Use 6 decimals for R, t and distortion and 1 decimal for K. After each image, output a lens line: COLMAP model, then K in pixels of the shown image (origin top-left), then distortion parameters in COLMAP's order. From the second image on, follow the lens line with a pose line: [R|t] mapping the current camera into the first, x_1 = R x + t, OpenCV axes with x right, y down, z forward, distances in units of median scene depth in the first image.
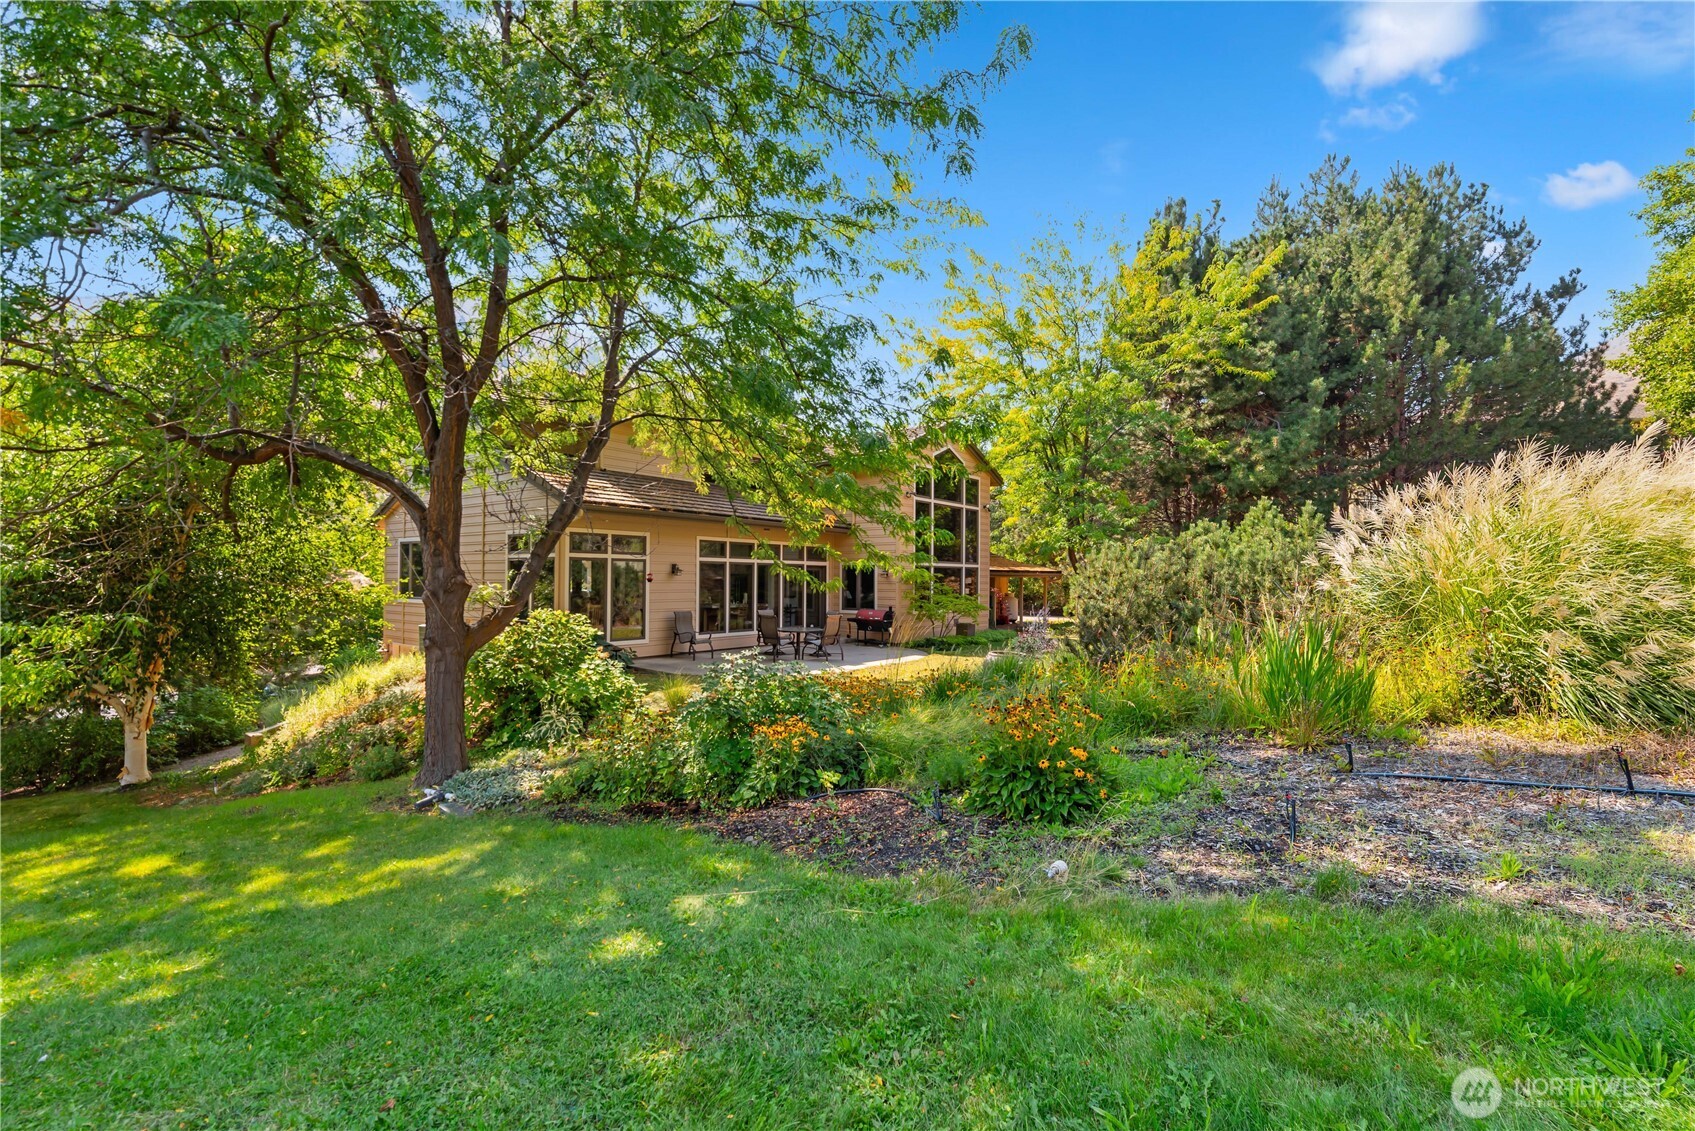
lens RADIAL K [[742.3, 0, 846.3], [0, 742.3, 569.9], [0, 0, 1]] dist [0.008090, -0.001962]
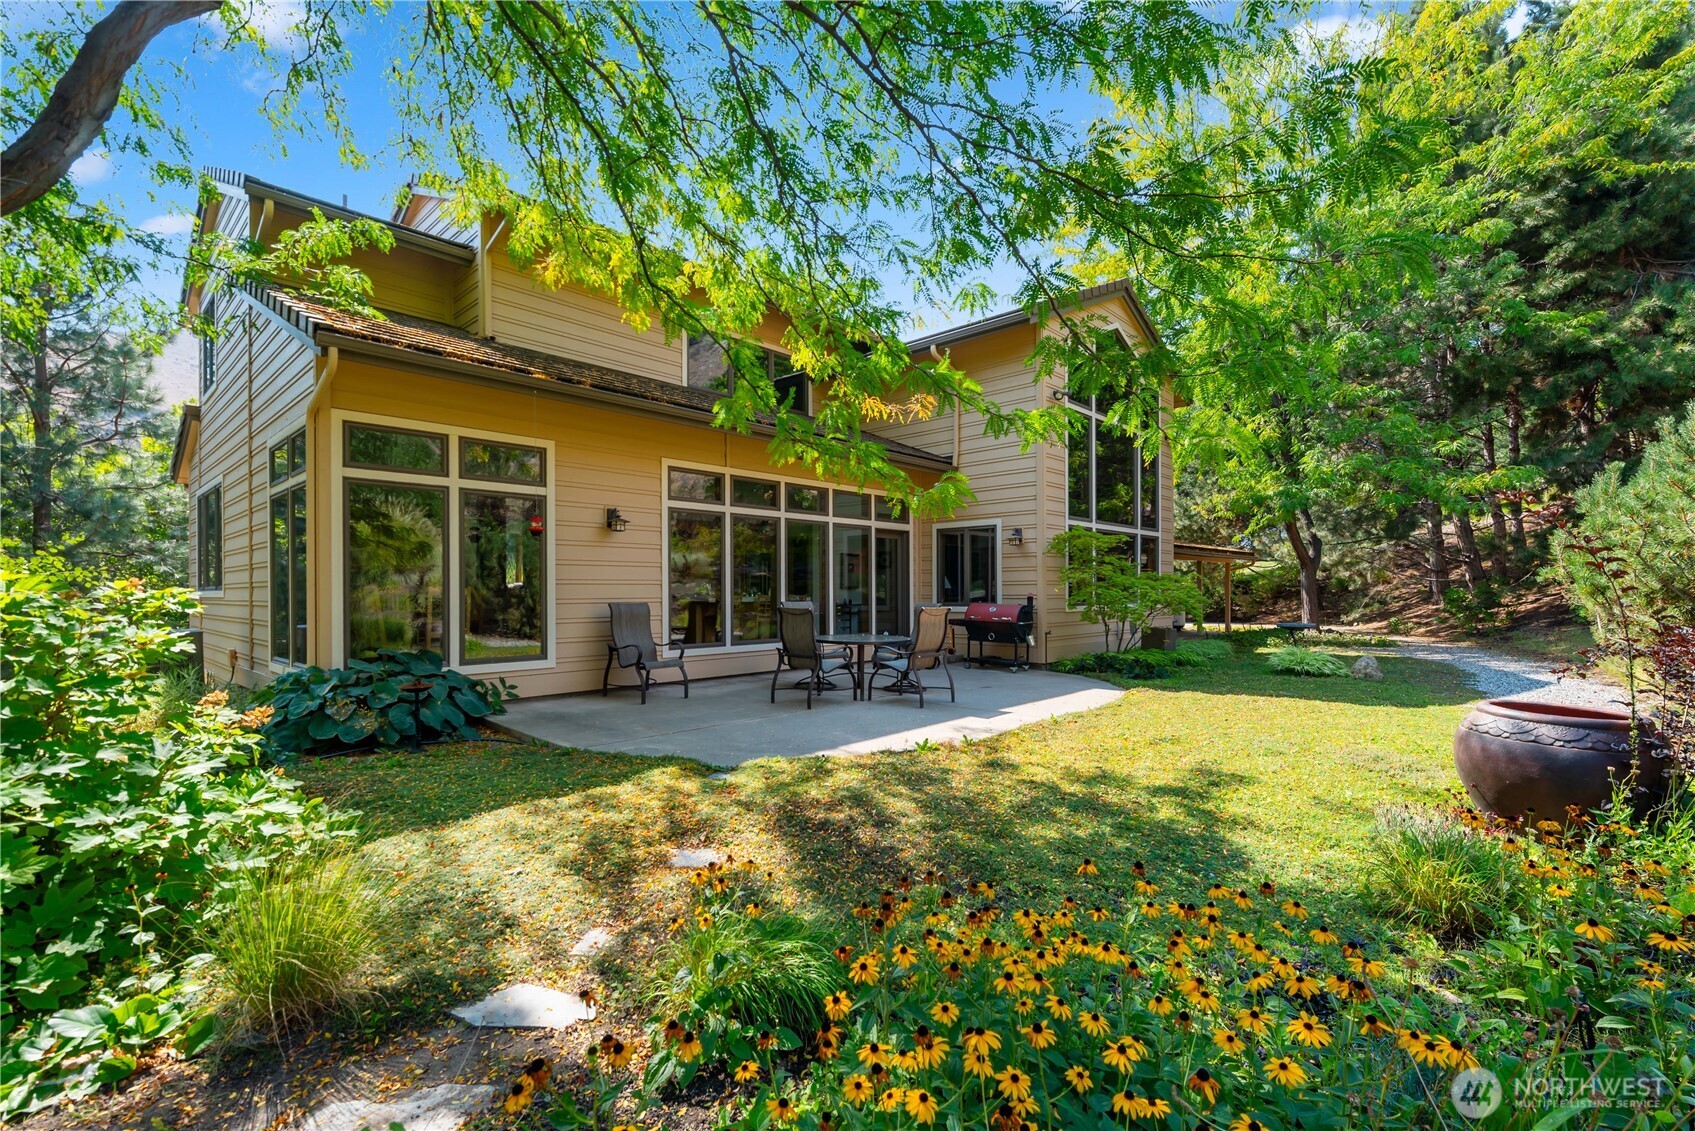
lens RADIAL K [[742.3, 0, 850.7], [0, 742.3, 576.5], [0, 0, 1]] dist [0.008090, -0.001962]
pose [[0.996780, -0.010271, -0.079524, -0.028487], [0.009542, 0.999909, -0.009535, 0.039433], [0.079615, 0.008745, 0.996787, 0.458396]]
